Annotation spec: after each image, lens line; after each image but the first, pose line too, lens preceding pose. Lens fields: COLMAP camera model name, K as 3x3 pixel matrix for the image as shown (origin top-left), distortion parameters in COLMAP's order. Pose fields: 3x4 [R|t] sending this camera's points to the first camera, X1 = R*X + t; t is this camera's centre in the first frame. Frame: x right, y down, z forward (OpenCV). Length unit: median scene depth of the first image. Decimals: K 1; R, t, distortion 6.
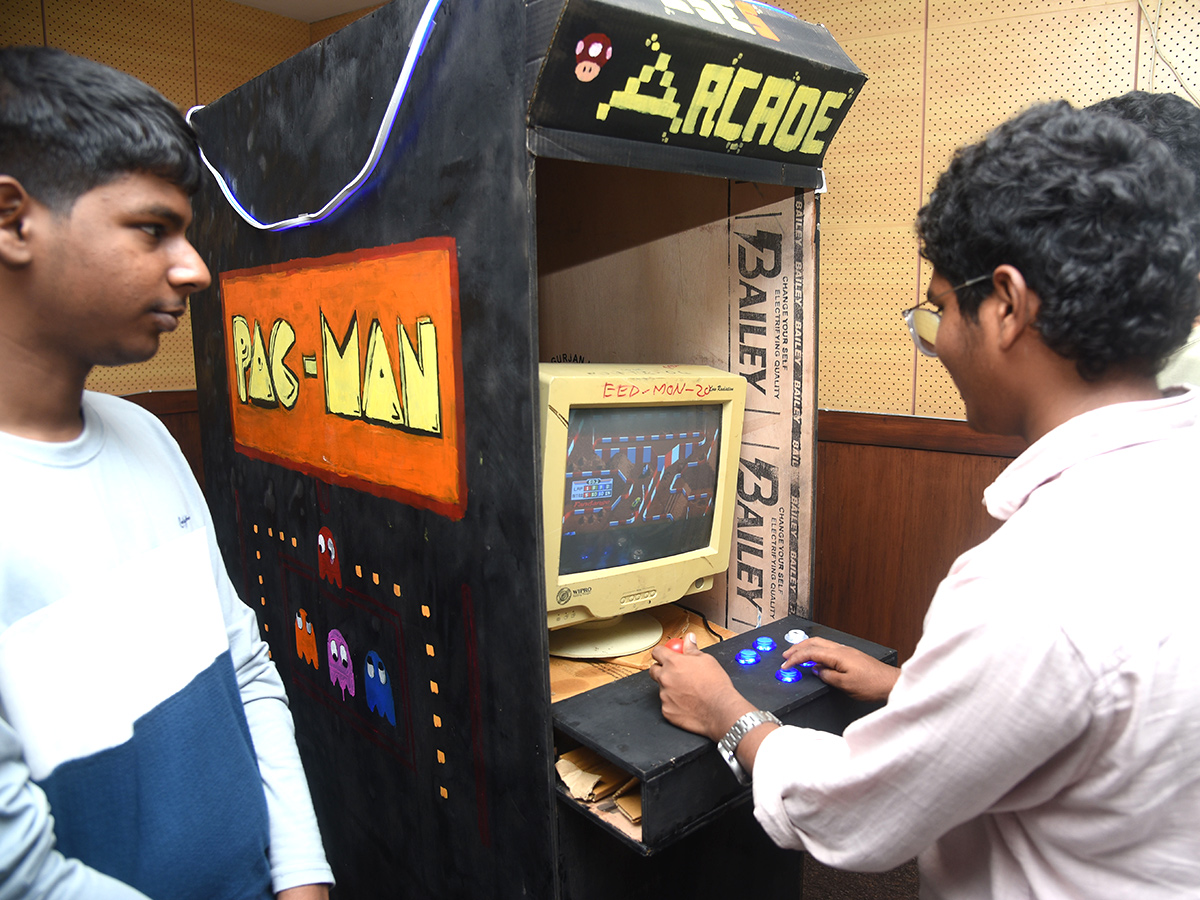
lens RADIAL K [[764.3, 0, 600.0], [0, 764.3, 450.0], [0, 0, 1]] dist [-0.123325, 0.074810]
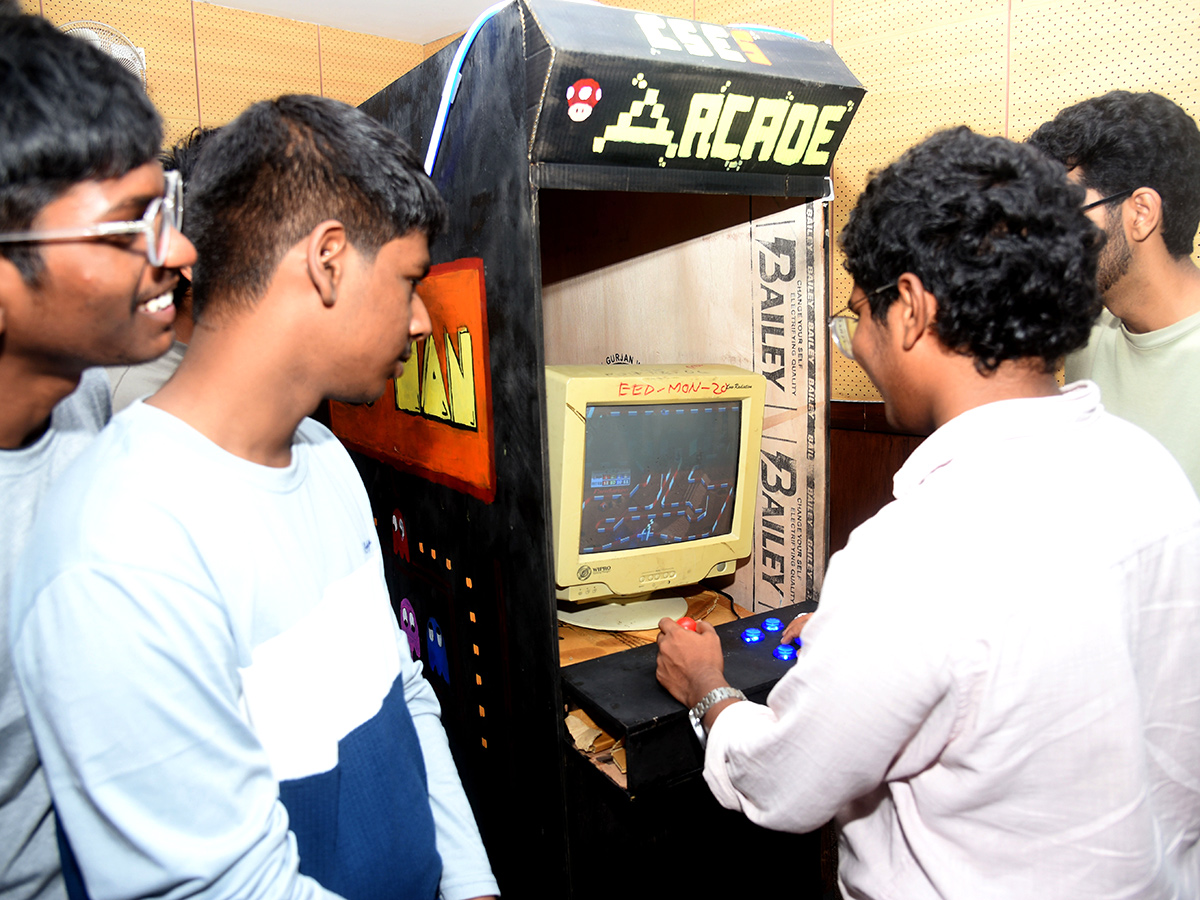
lens RADIAL K [[764.3, 0, 600.0], [0, 764.3, 450.0], [0, 0, 1]] dist [-0.123325, 0.074810]
pose [[0.985280, 0.007131, -0.170799, 0.171957], [-0.005200, 0.999917, 0.011750, -0.002885], [0.170868, -0.010689, 0.985236, -0.106224]]
